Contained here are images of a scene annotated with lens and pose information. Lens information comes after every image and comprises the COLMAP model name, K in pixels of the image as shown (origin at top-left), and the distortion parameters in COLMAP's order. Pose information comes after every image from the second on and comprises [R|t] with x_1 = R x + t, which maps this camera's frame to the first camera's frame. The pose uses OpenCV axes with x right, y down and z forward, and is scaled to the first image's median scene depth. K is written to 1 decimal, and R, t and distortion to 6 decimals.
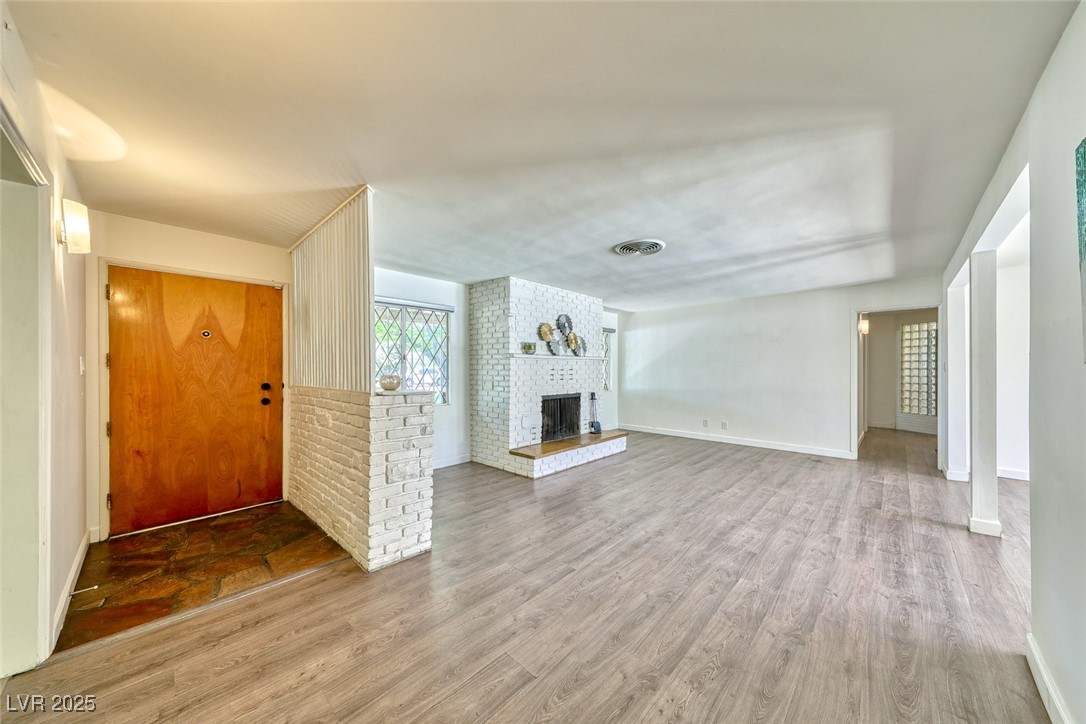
lens RADIAL K [[366.1, 0, 541.7], [0, 366.1, 368.7], [0, 0, 1]] dist [0.008252, -0.000388]
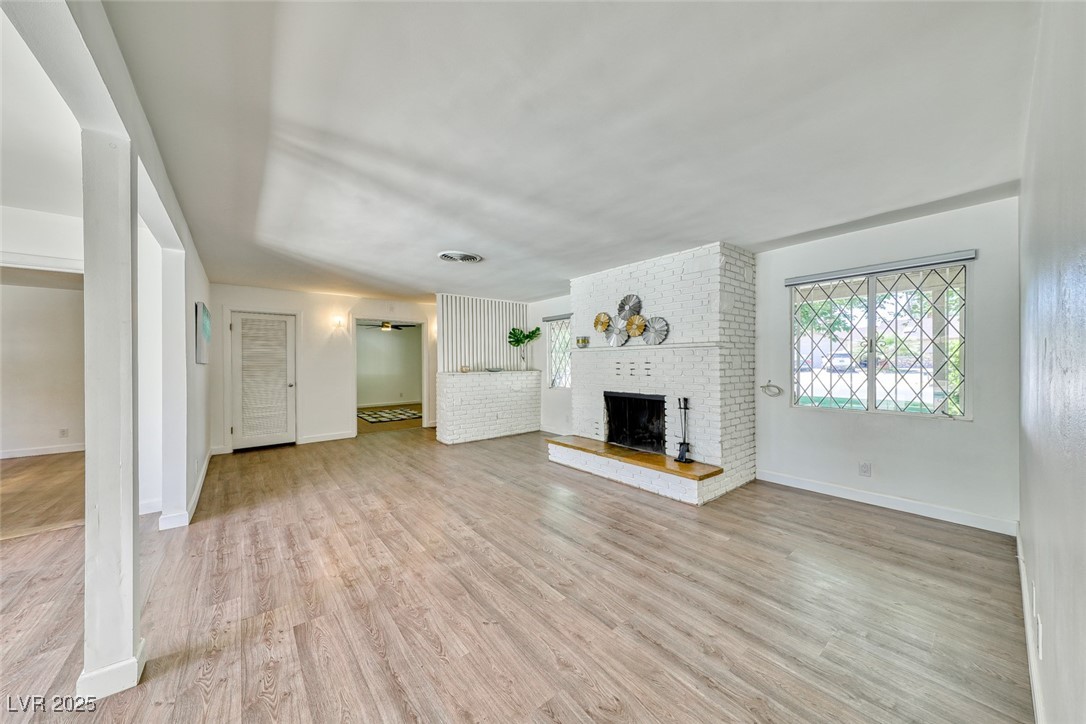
lens RADIAL K [[366.1, 0, 536.5], [0, 366.1, 358.5], [0, 0, 1]] dist [0.008252, -0.000388]
pose [[-0.125148, -0.008403, -0.992102, 1.277219], [0.000569, 0.999963, -0.008541, 0.000834], [0.992138, -0.001633, -0.125139, 1.285181]]
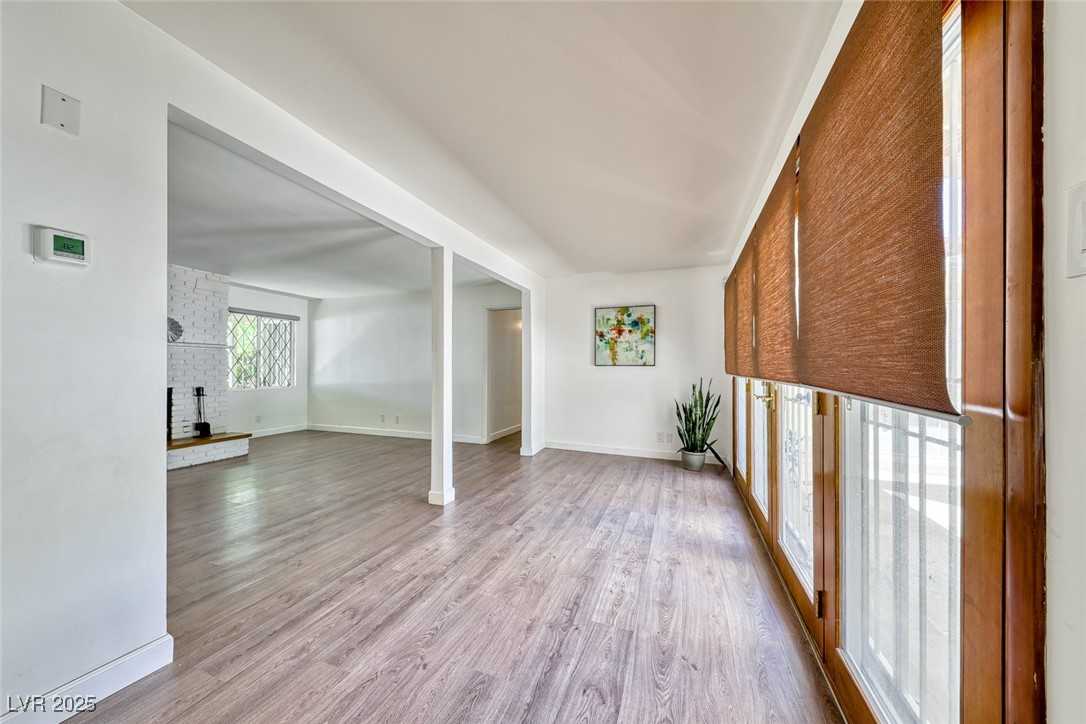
lens RADIAL K [[366.1, 0, 542.0], [0, 366.1, 367.2], [0, 0, 1]] dist [0.008252, -0.000388]
pose [[0.921774, 0.006349, 0.387677, 0.819396], [-0.001896, 0.999928, -0.011867, 0.046634], [-0.387724, 0.010204, 0.921719, -0.081116]]
